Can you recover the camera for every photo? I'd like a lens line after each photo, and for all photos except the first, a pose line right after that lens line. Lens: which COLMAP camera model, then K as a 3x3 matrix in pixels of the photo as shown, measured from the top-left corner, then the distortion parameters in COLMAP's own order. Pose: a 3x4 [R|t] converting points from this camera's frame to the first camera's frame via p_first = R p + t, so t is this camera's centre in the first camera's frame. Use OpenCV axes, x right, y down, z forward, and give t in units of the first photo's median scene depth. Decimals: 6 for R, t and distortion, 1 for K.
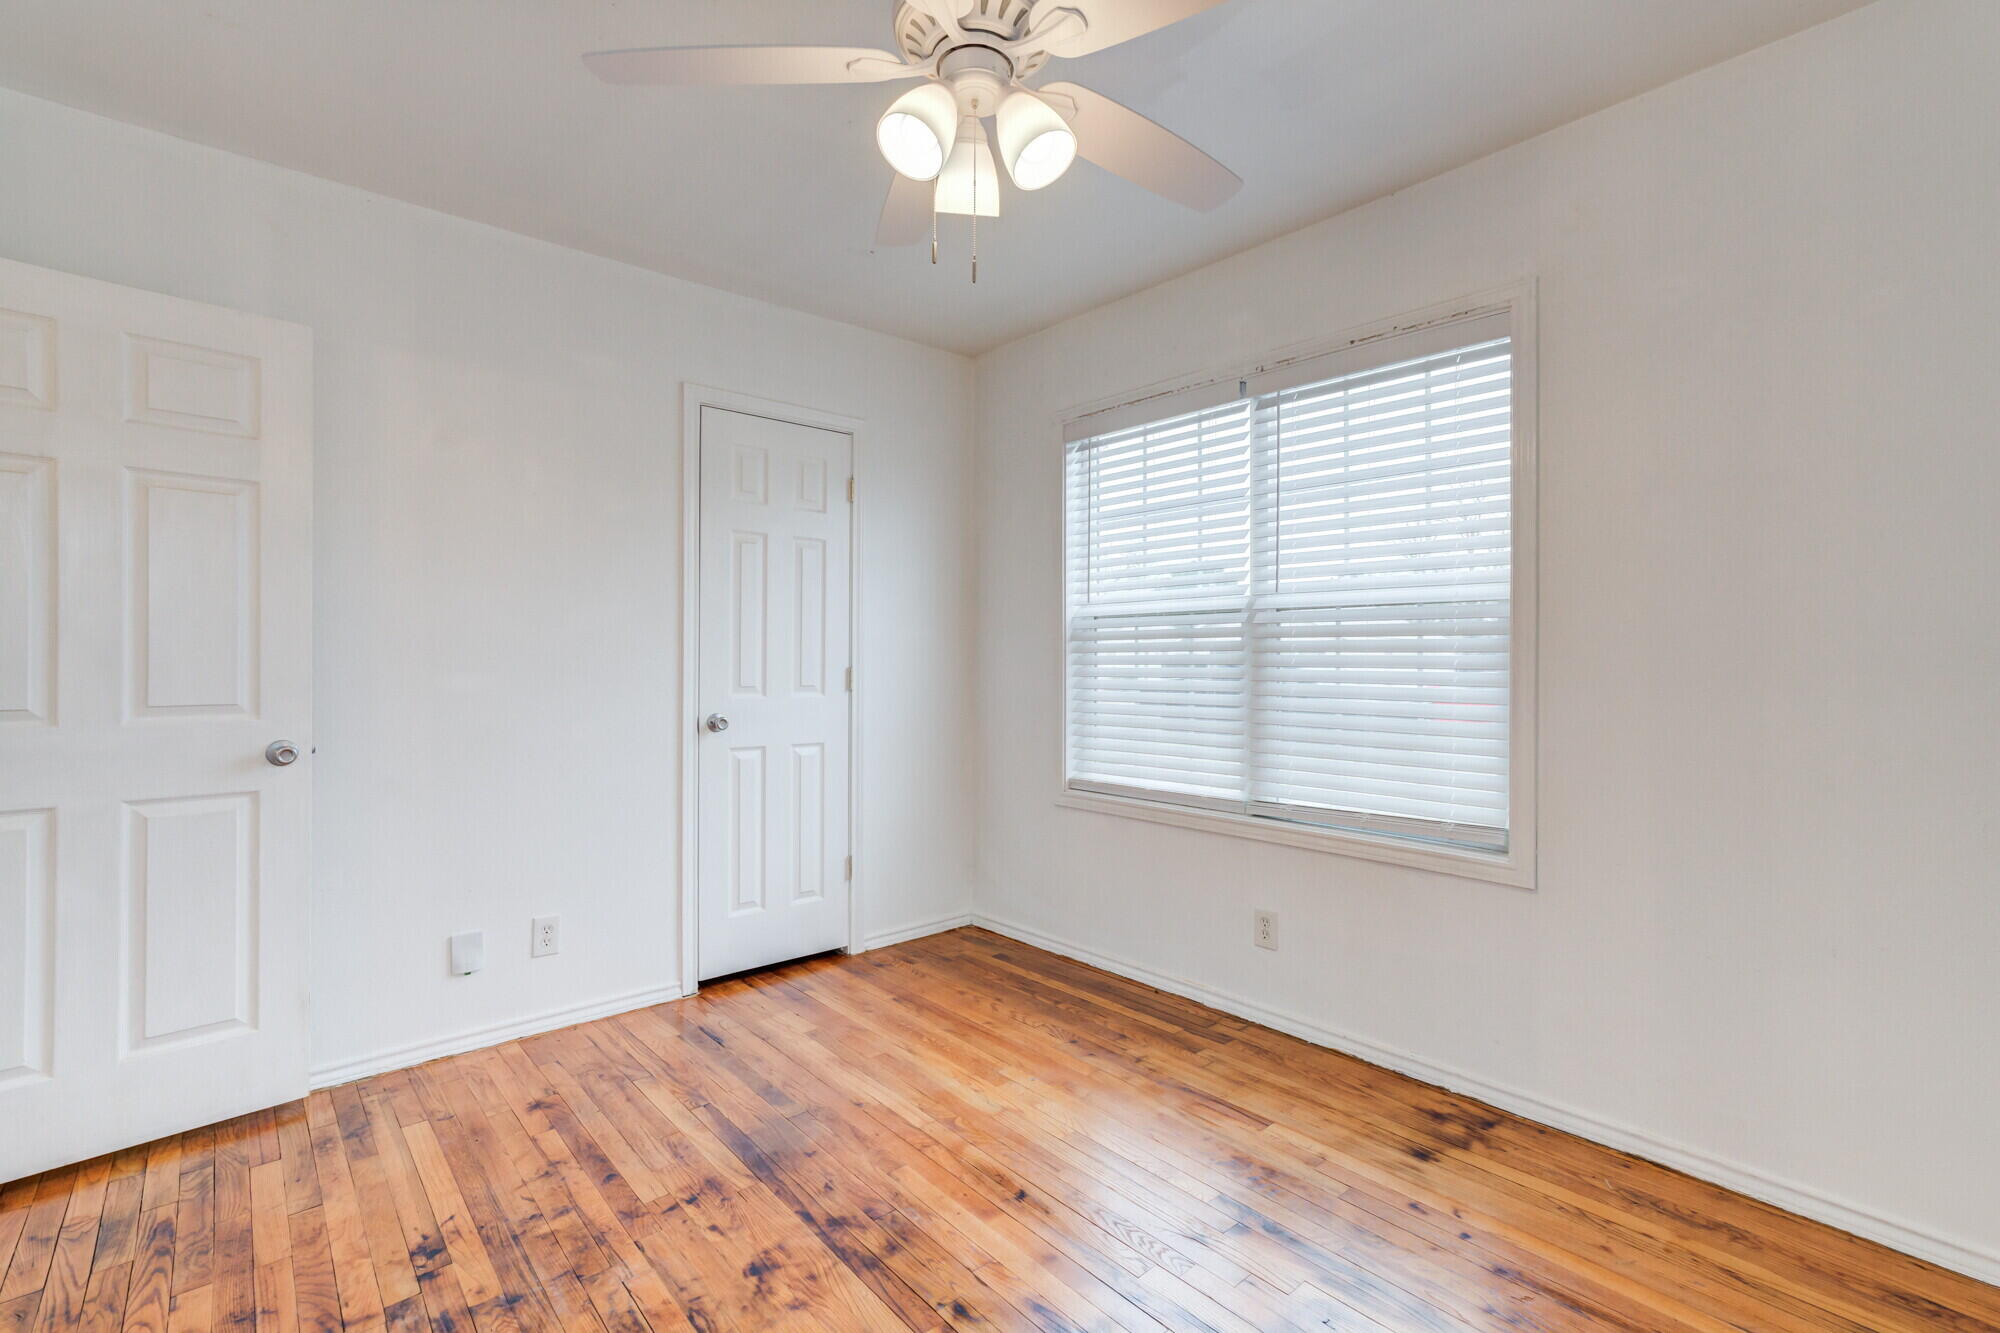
lens RADIAL K [[917.3, 0, 1000.0], [0, 917.3, 666.5], [0, 0, 1]] dist [-0.014066, 0.015385]
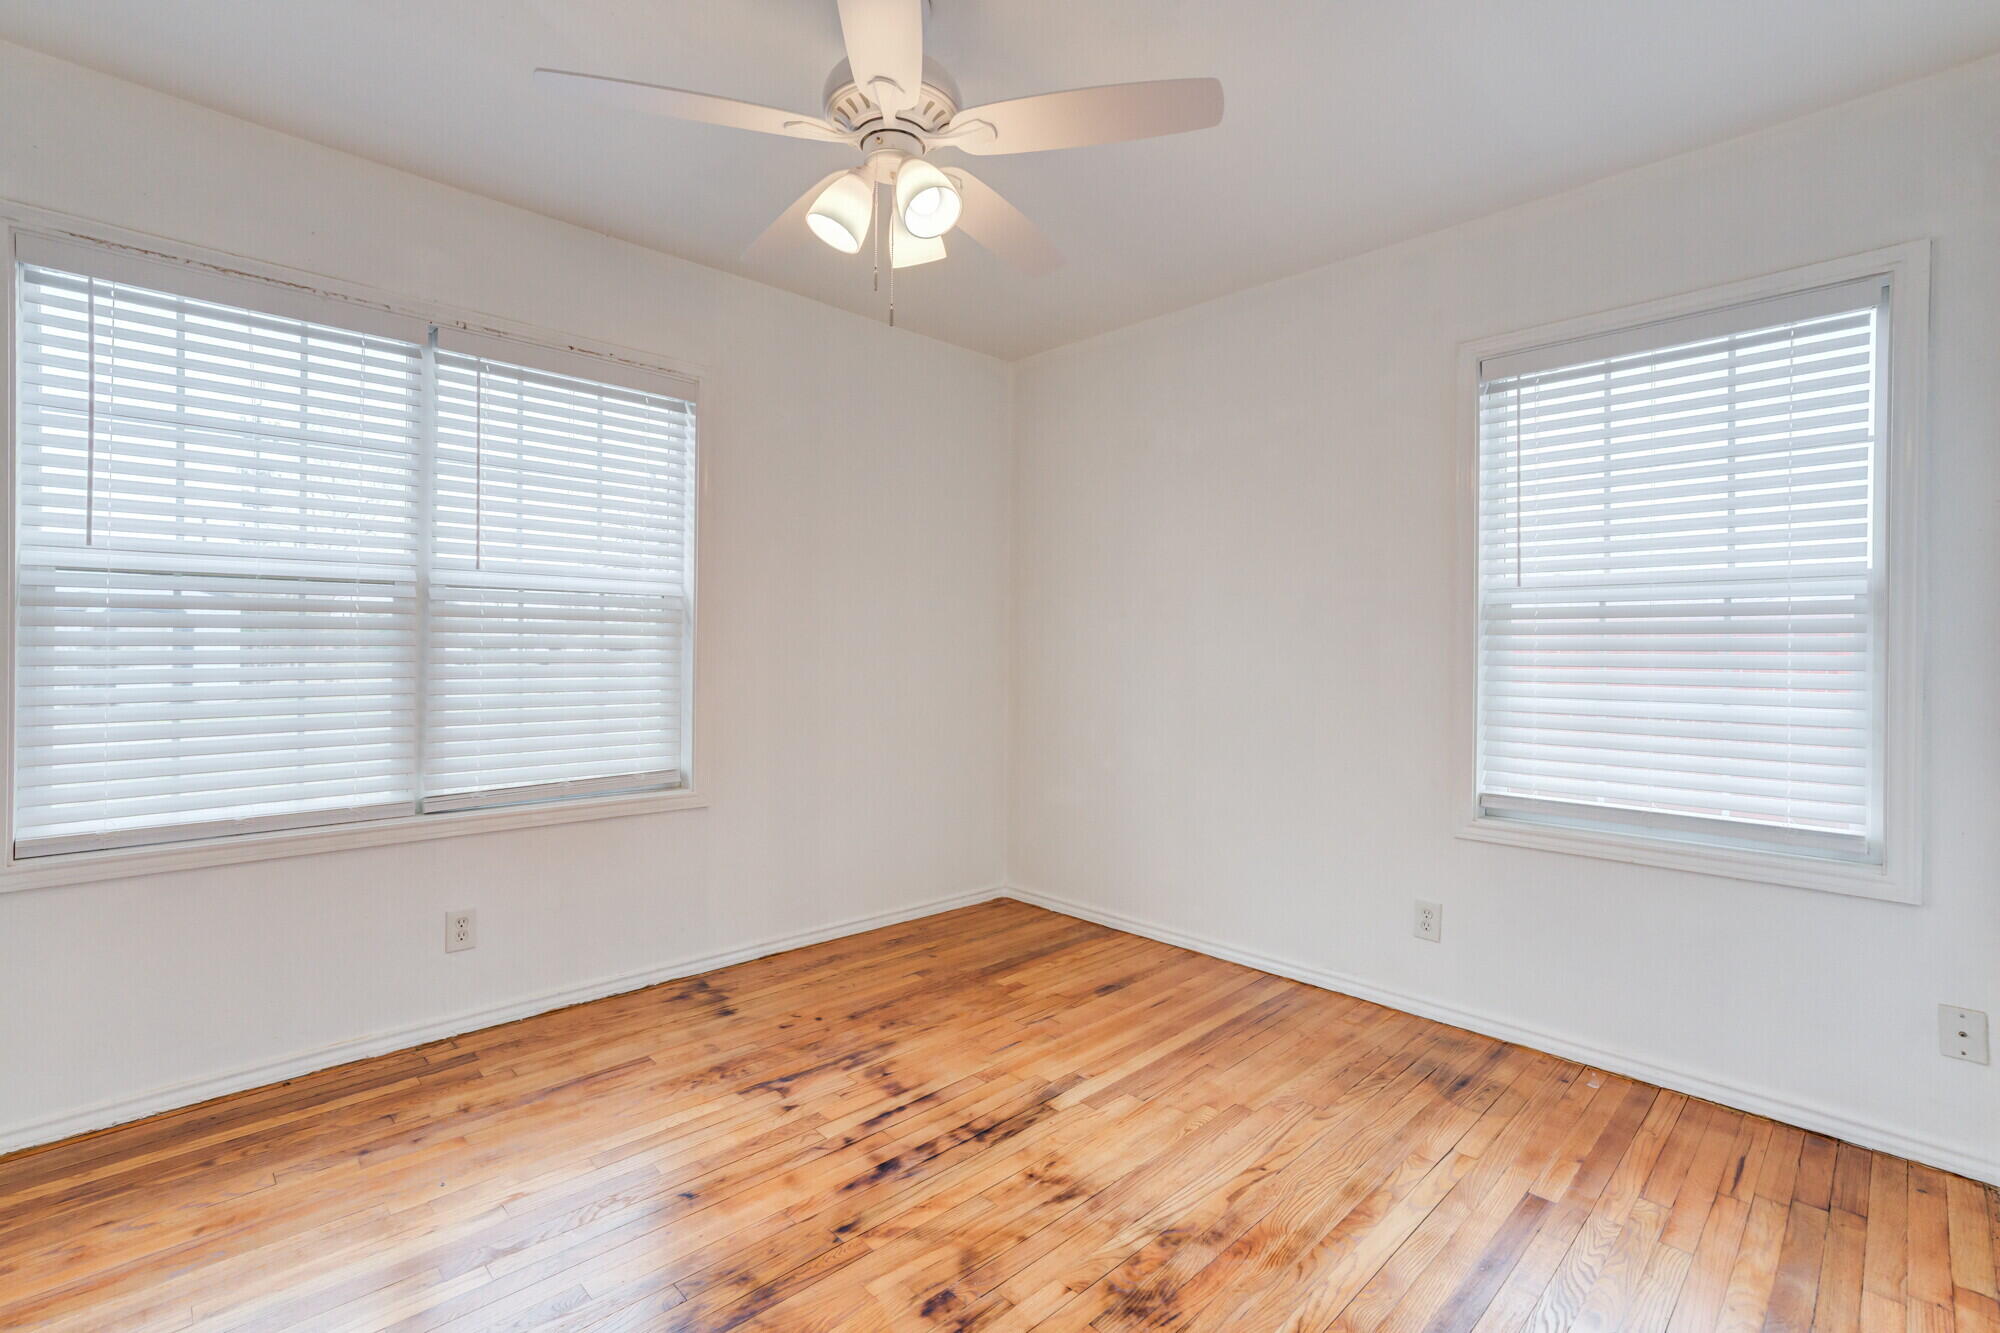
lens RADIAL K [[917.3, 0, 1000.0], [0, 917.3, 666.5], [0, 0, 1]] dist [-0.014066, 0.015385]
pose [[-0.055490, -0.025047, 0.998145, -0.719618], [0.003301, 0.999675, 0.025269, -0.003504], [-0.998454, 0.004697, -0.055389, 0.547597]]
